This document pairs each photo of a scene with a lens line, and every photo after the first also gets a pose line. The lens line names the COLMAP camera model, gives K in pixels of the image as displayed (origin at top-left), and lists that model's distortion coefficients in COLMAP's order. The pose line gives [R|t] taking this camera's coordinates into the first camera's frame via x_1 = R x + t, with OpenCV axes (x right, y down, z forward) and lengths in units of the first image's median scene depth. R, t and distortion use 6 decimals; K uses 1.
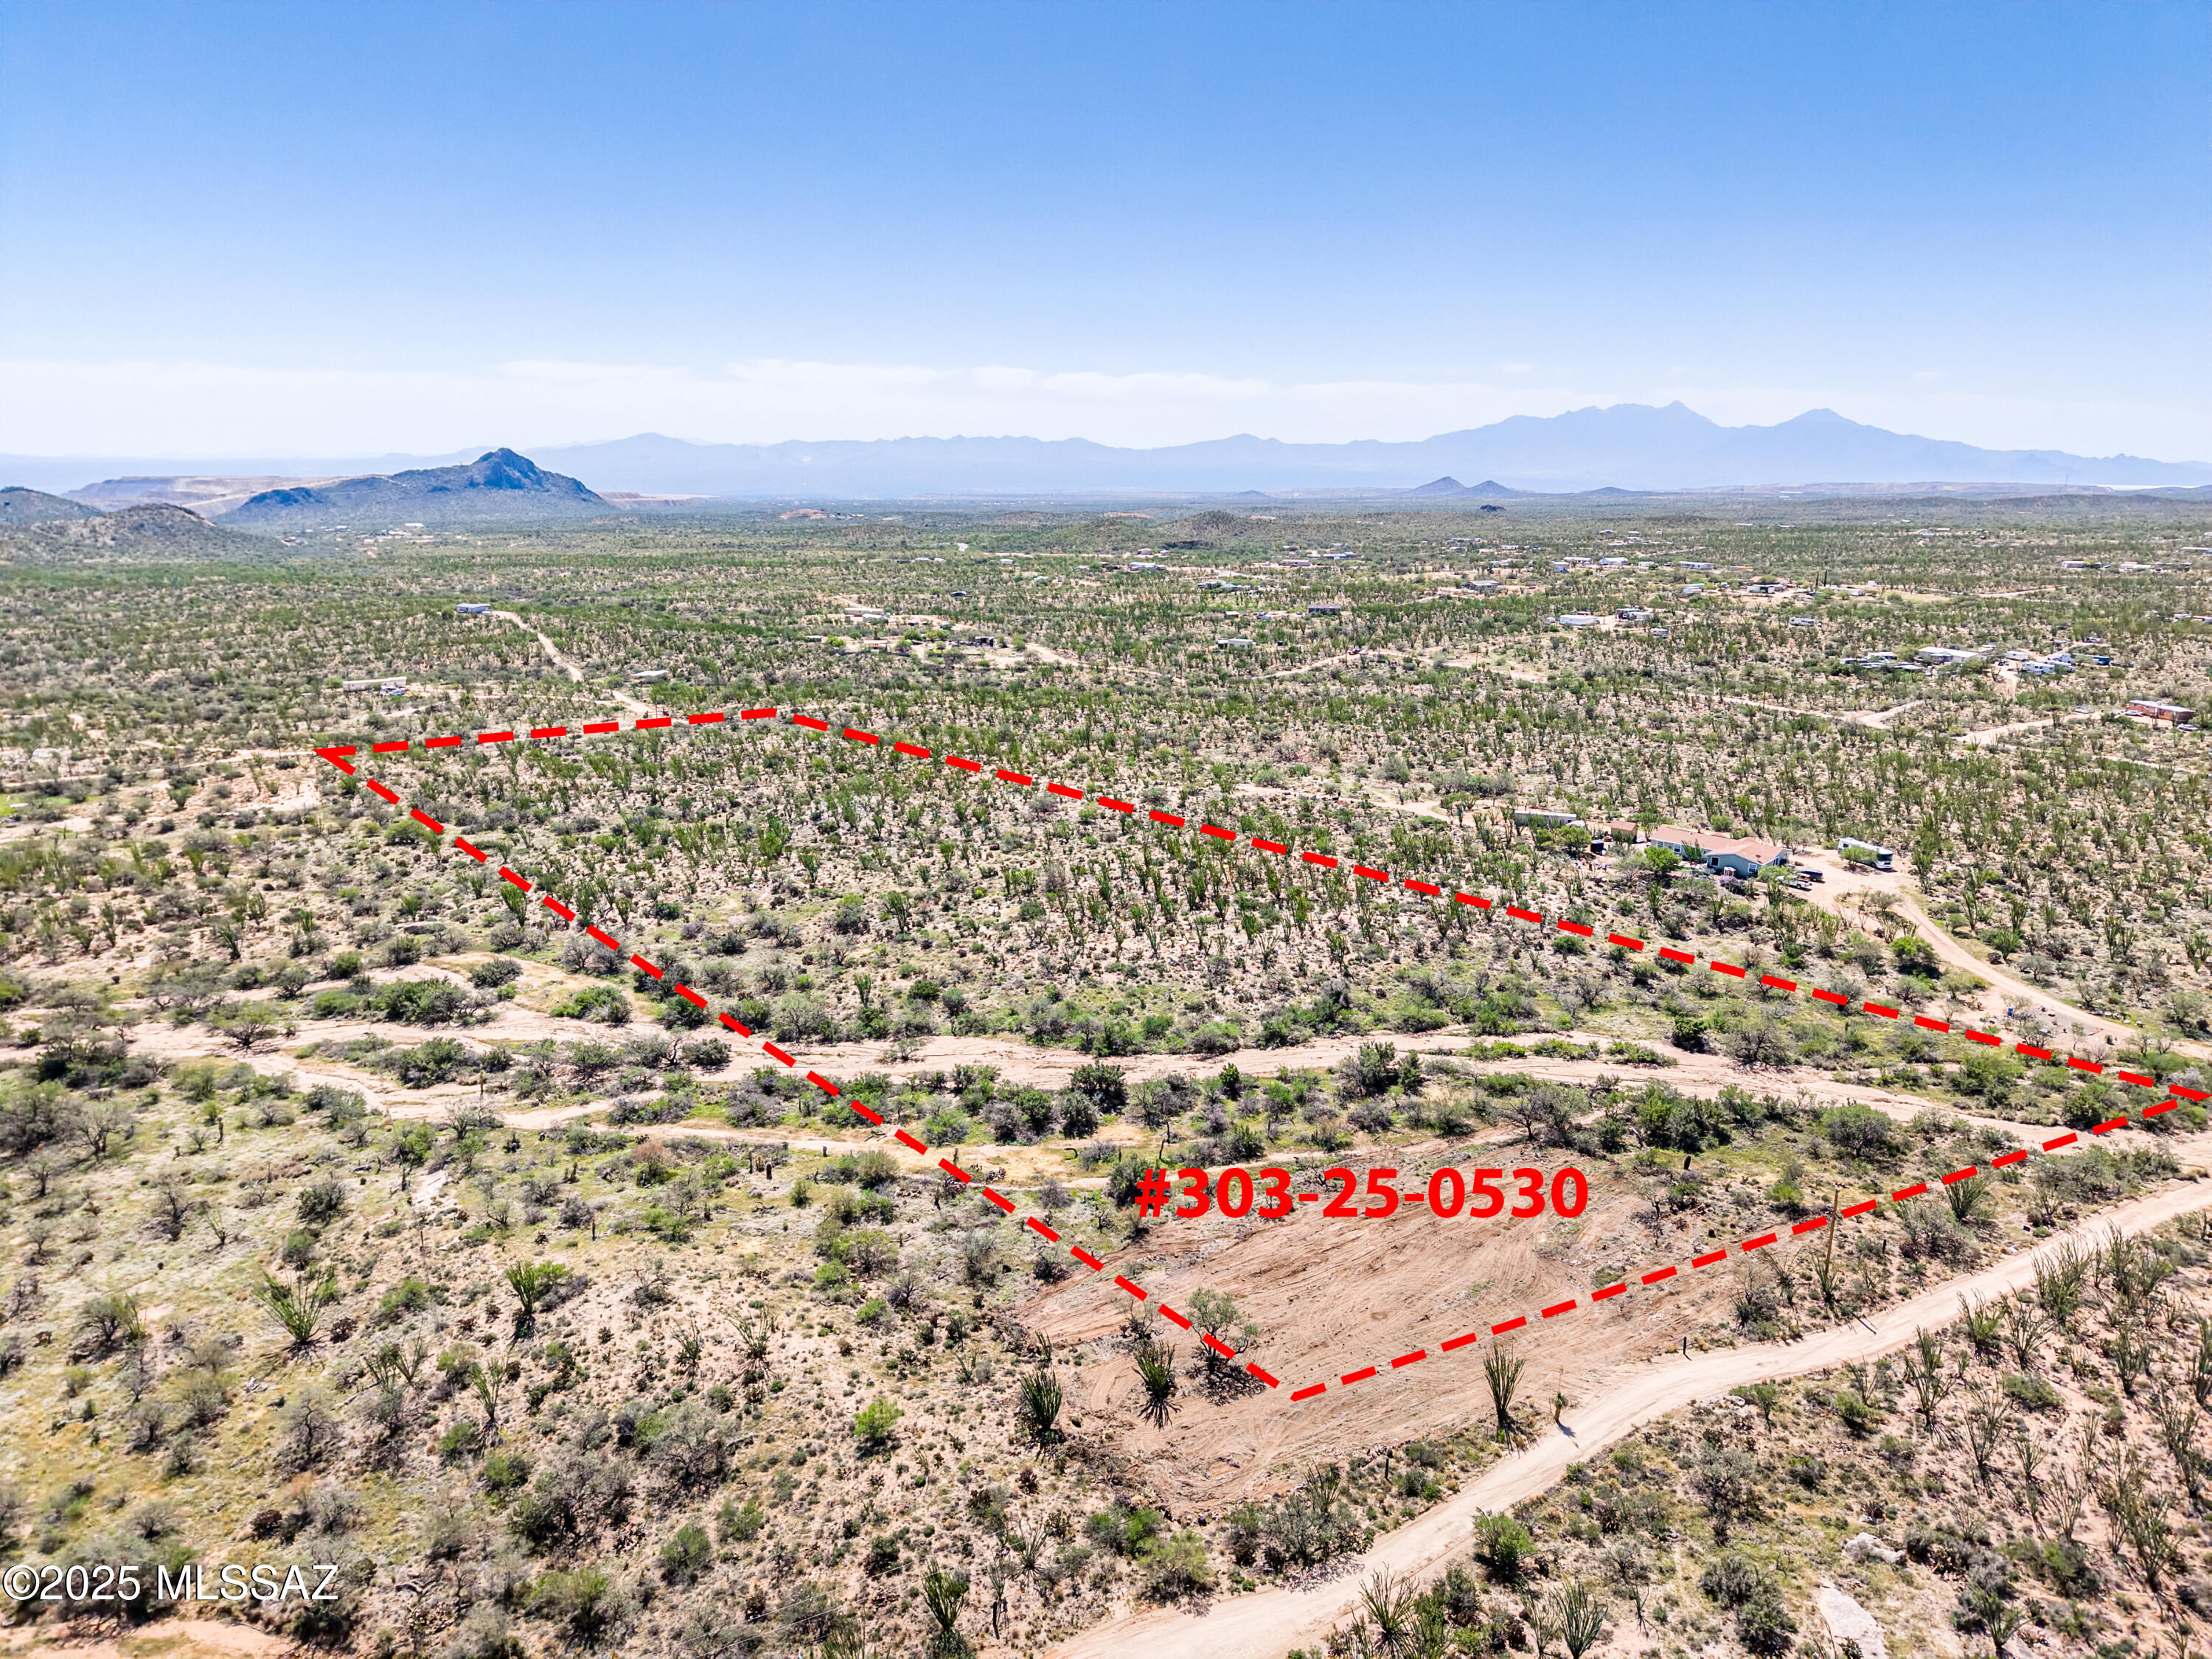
lens RADIAL K [[1490.2, 0, 1123.2], [0, 1490.2, 836.6], [0, 0, 1]] dist [0.032867, -0.035683]
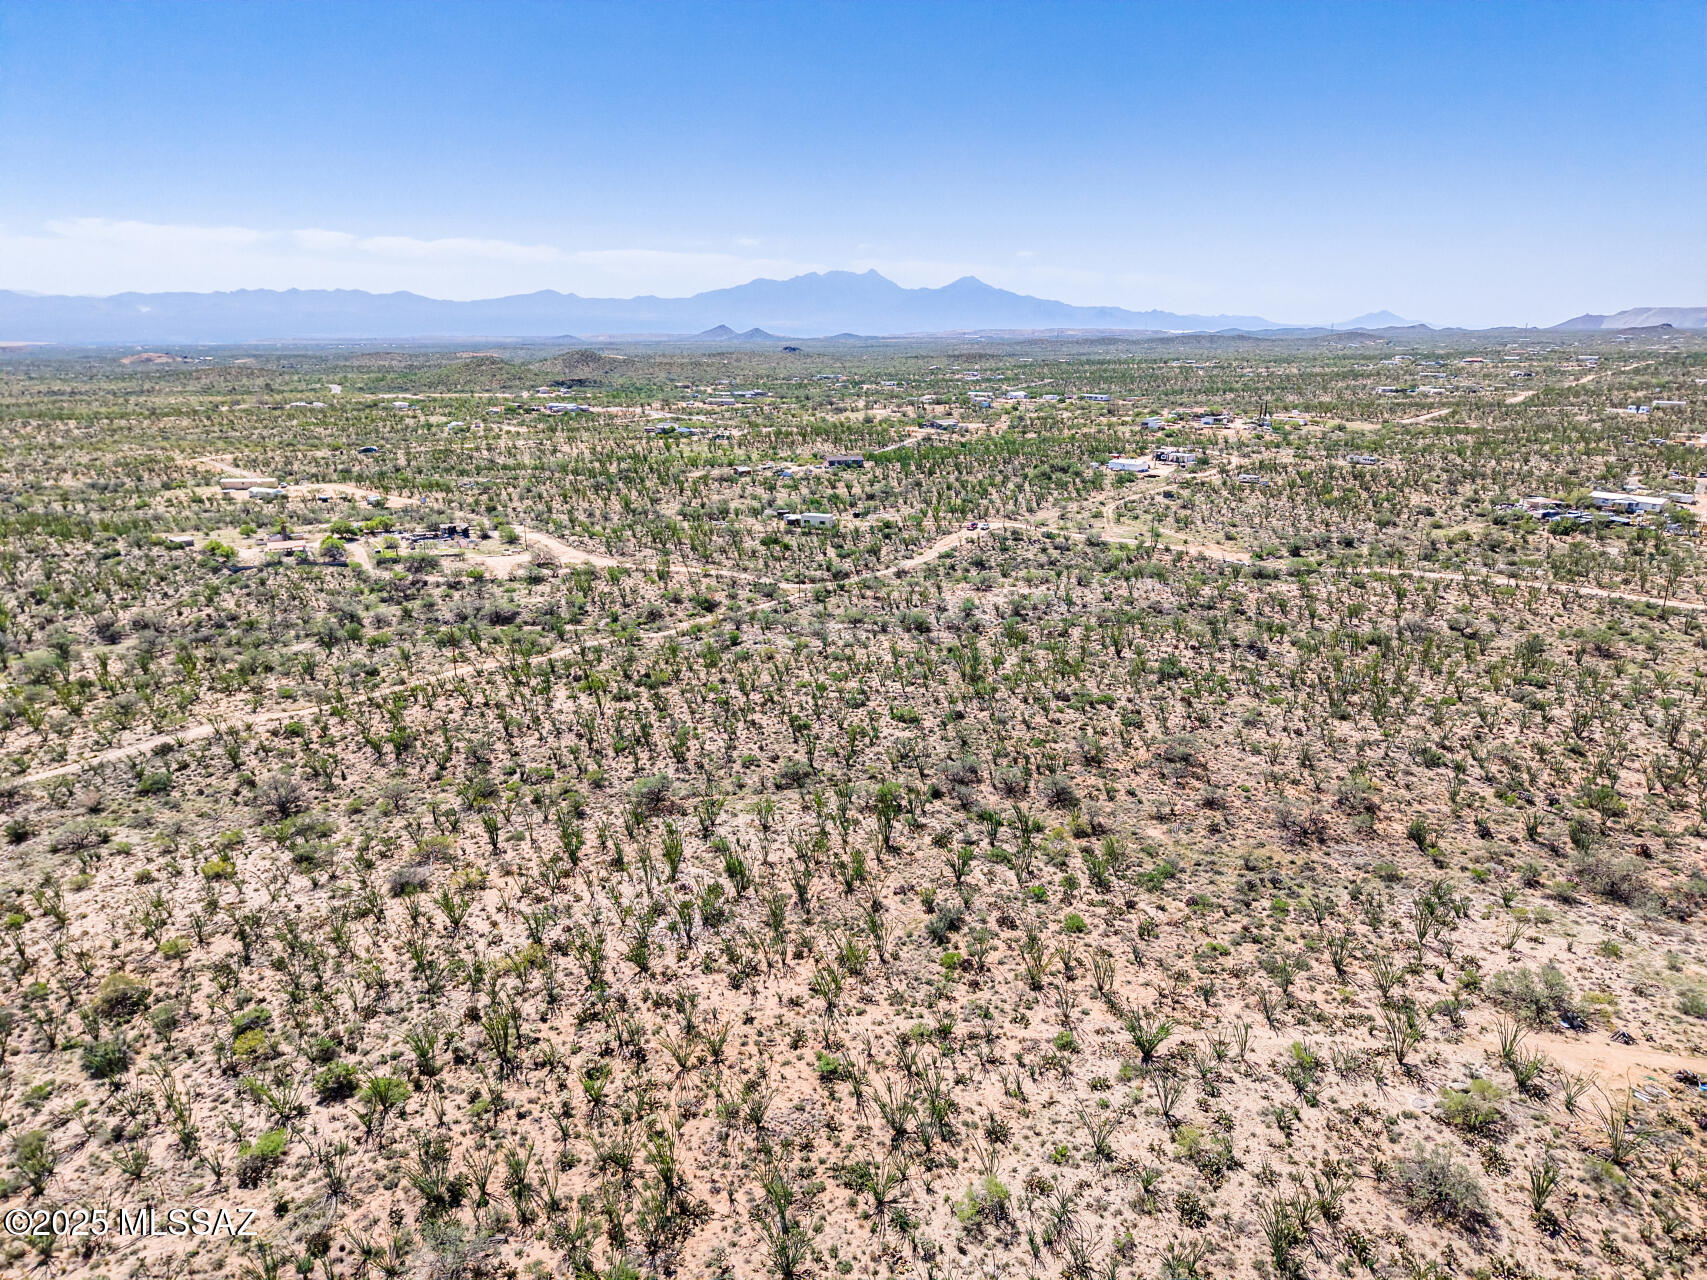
lens RADIAL K [[1150.0, 0, 851.2], [0, 1150.0, 655.2], [0, 0, 1]] dist [0.032867, -0.035683]
pose [[0.947394, -0.090367, 0.307048, -0.056826], [0.077428, 0.995529, 0.054093, -0.056337], [-0.310564, -0.027473, 0.950156, 0.270478]]
